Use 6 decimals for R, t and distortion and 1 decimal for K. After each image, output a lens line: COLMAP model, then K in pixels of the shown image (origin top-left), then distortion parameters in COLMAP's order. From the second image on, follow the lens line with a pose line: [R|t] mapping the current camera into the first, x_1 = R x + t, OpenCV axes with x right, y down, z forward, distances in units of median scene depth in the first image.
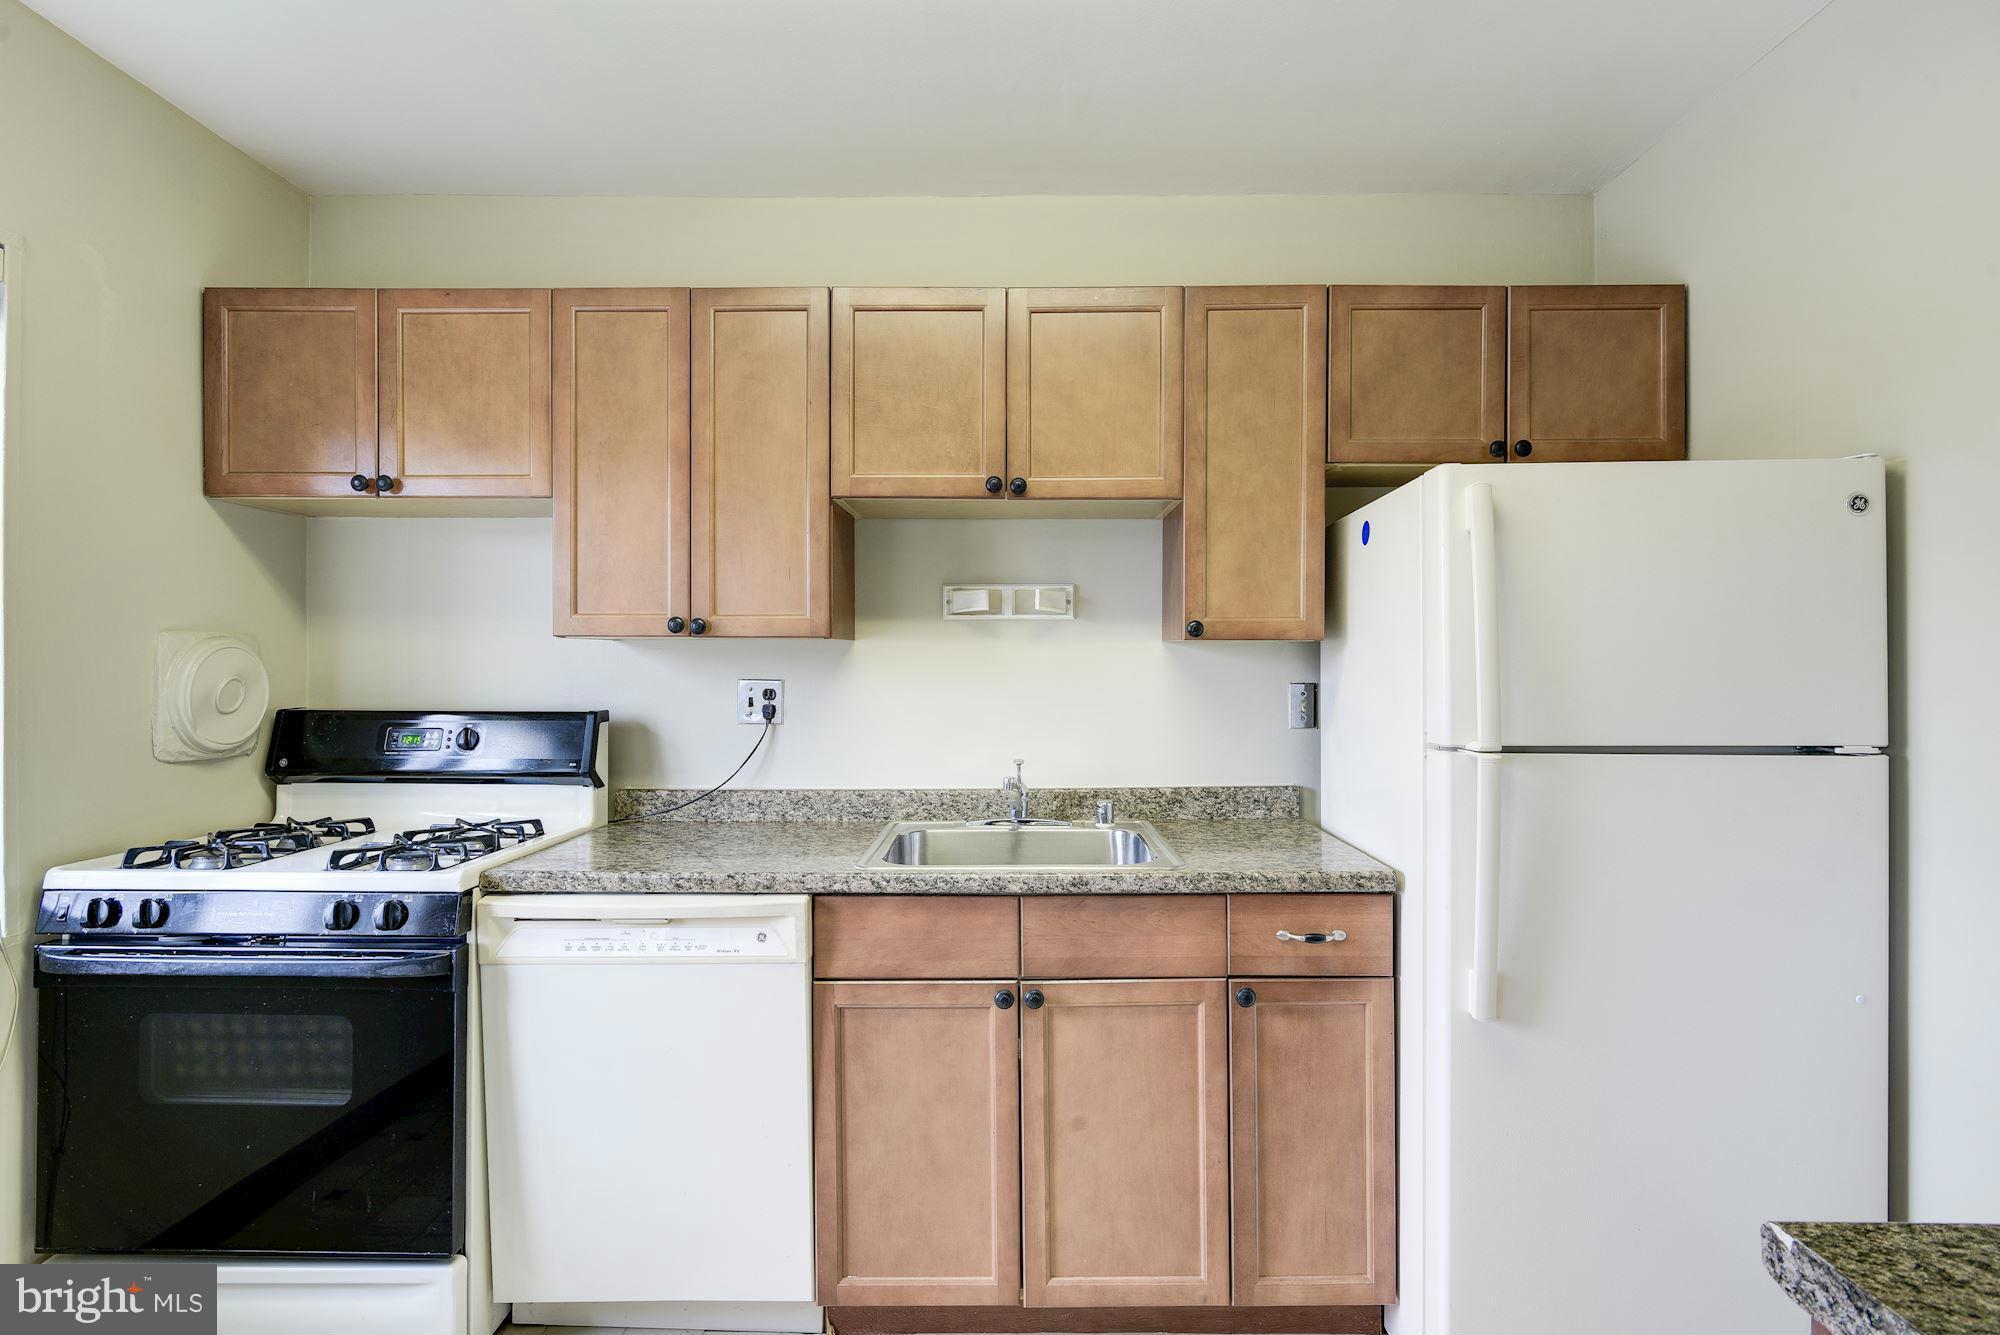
lens RADIAL K [[971.7, 0, 979.2], [0, 971.7, 666.3], [0, 0, 1]] dist [-0.002907, -0.000555]
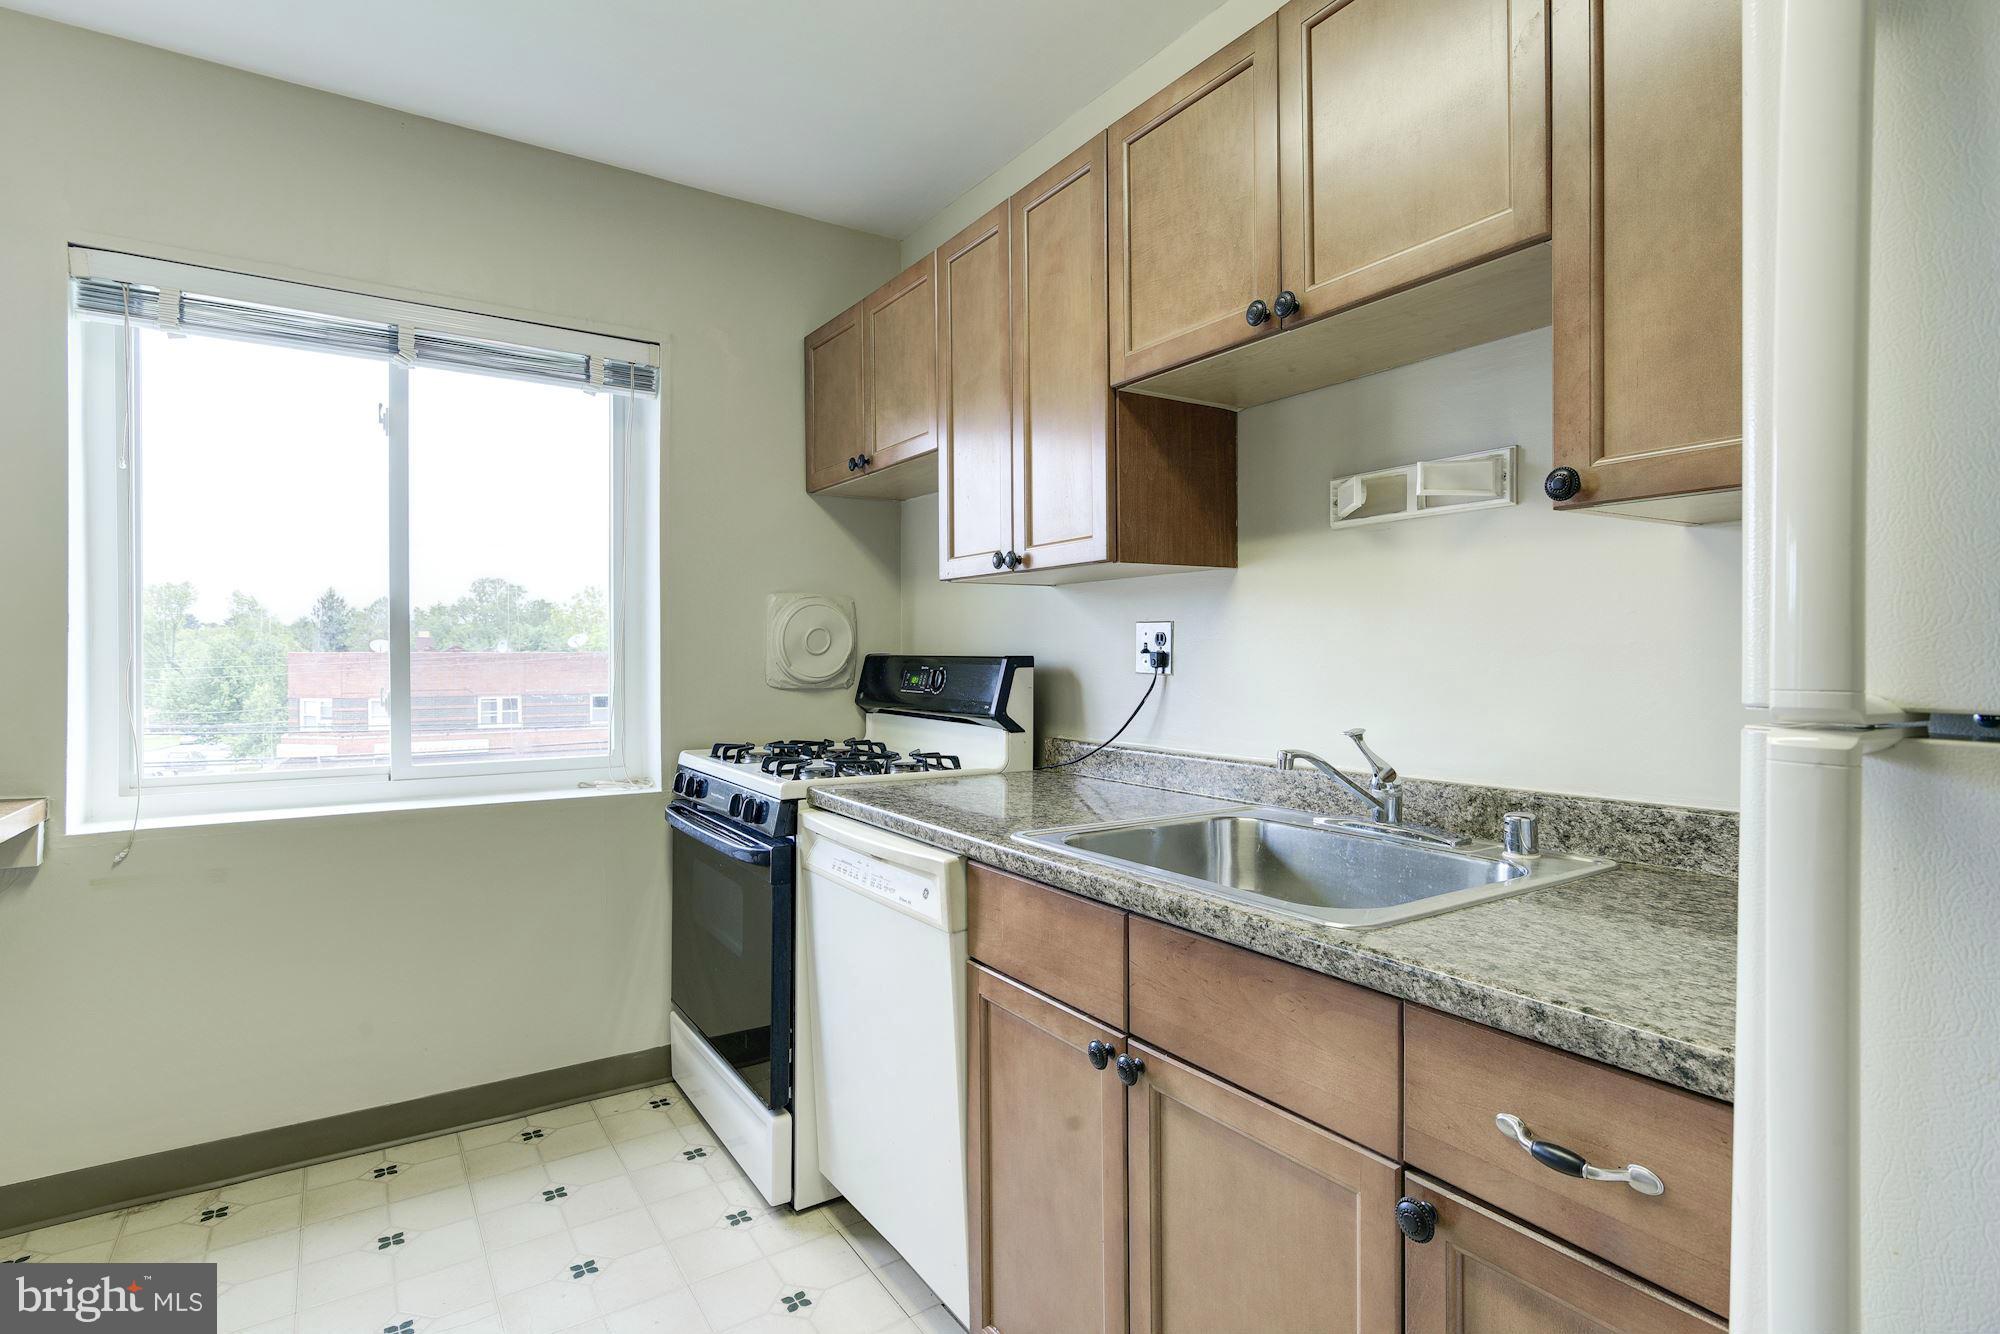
lens RADIAL K [[959.6, 0, 990.7], [0, 959.6, 663.6], [0, 0, 1]] dist [-0.004881, -0.001111]
pose [[0.569115, 0.008929, -0.822209, 0.454476], [-0.001093, 0.999948, 0.010102, 0.049040], [0.822257, -0.004851, 0.569095, 0.463655]]
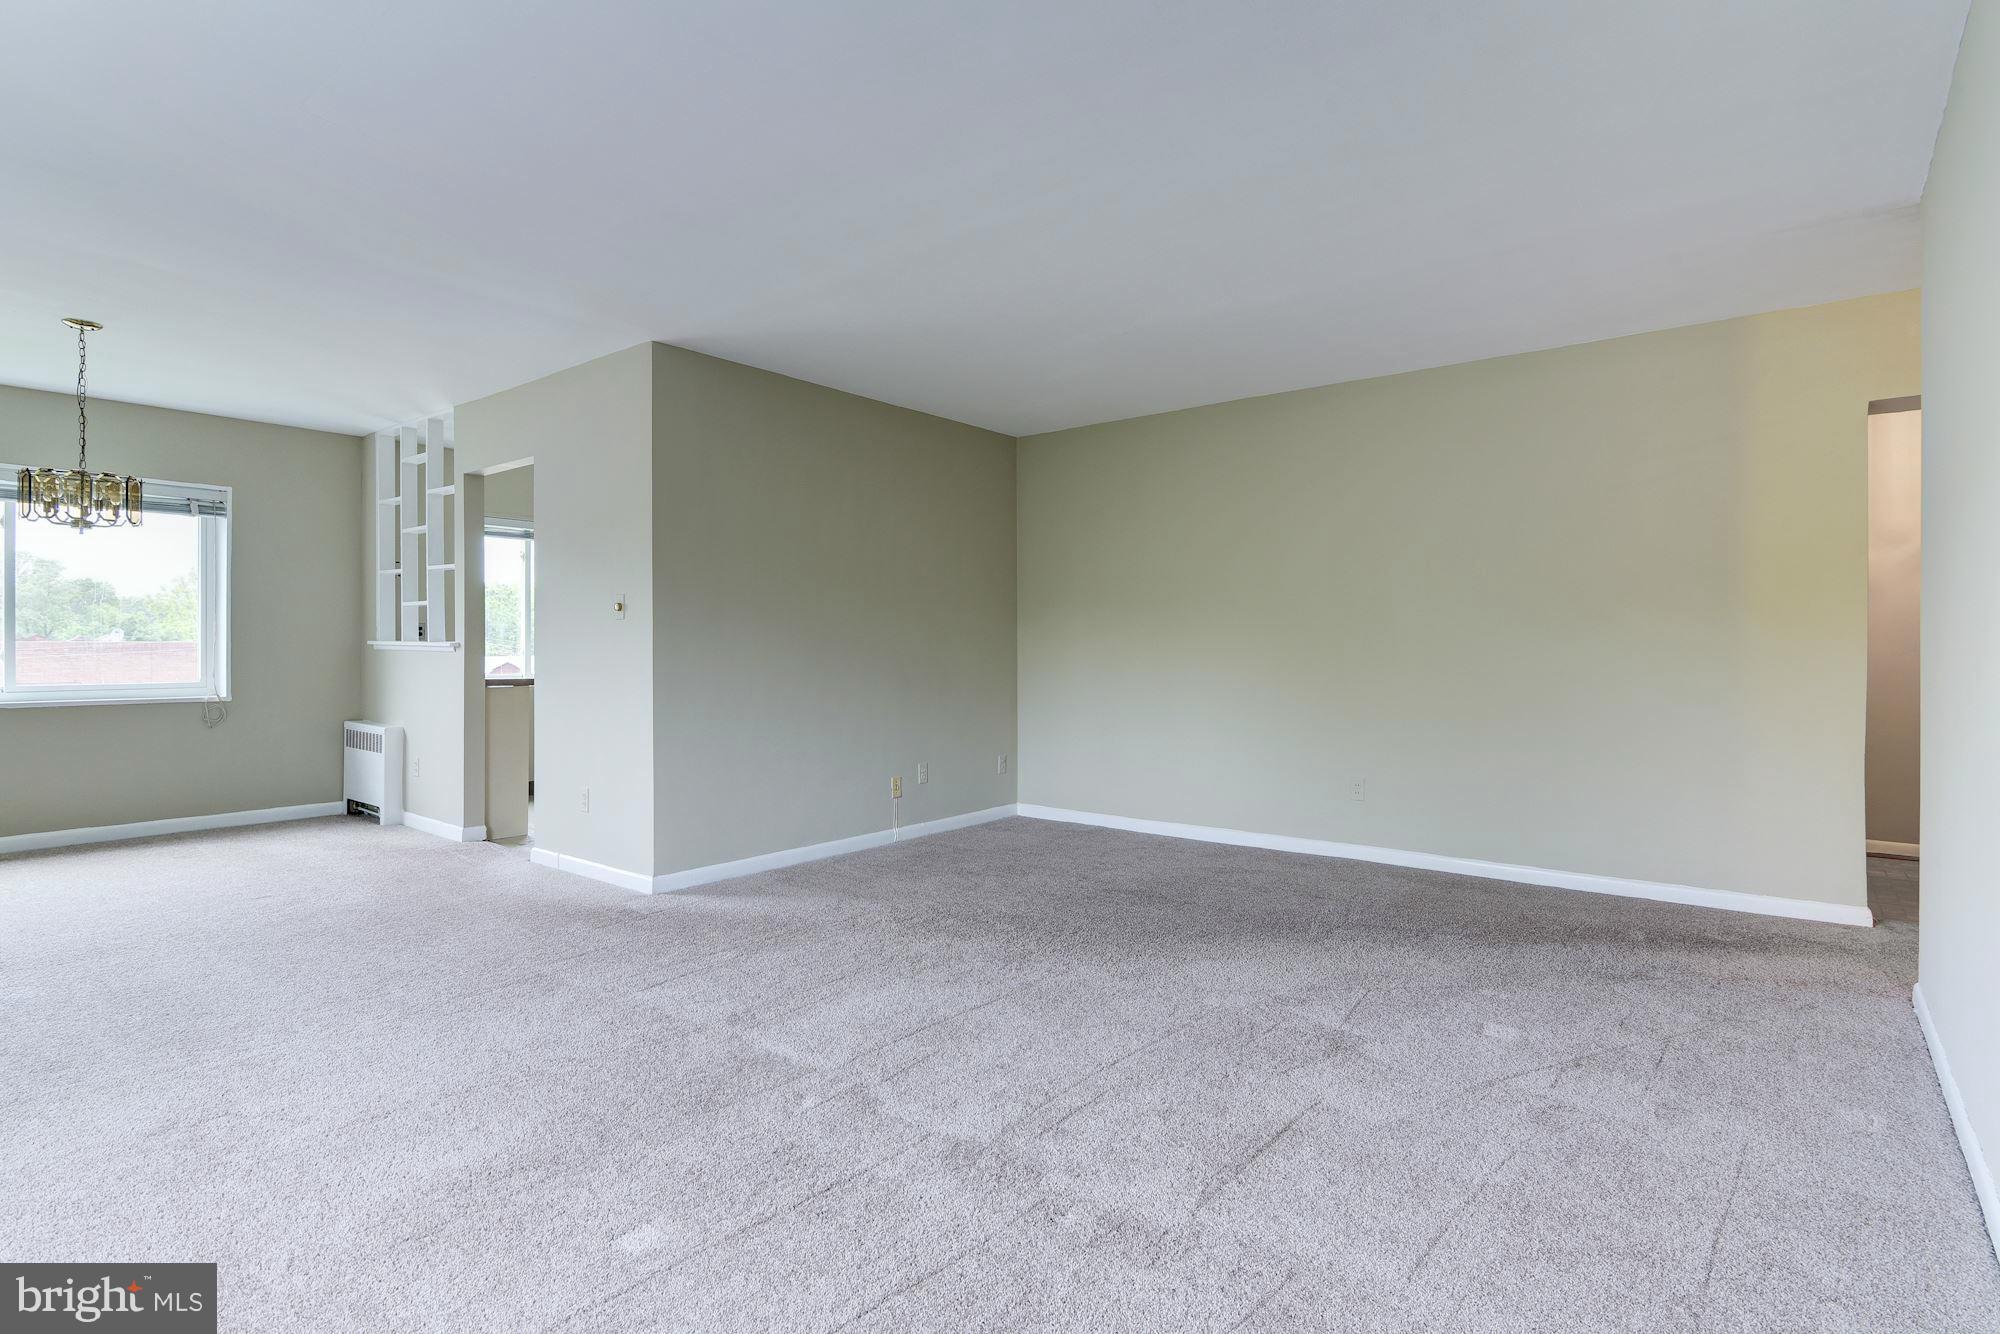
lens RADIAL K [[993.2, 0, 987.2], [0, 993.2, 655.7], [0, 0, 1]] dist [-0.003594, -0.000454]
pose [[0.791790, 0.007221, -0.610751, 2.594513], [-0.004020, 0.999970, 0.006611, 0.089708], [0.610780, -0.002779, 0.791795, -1.298277]]
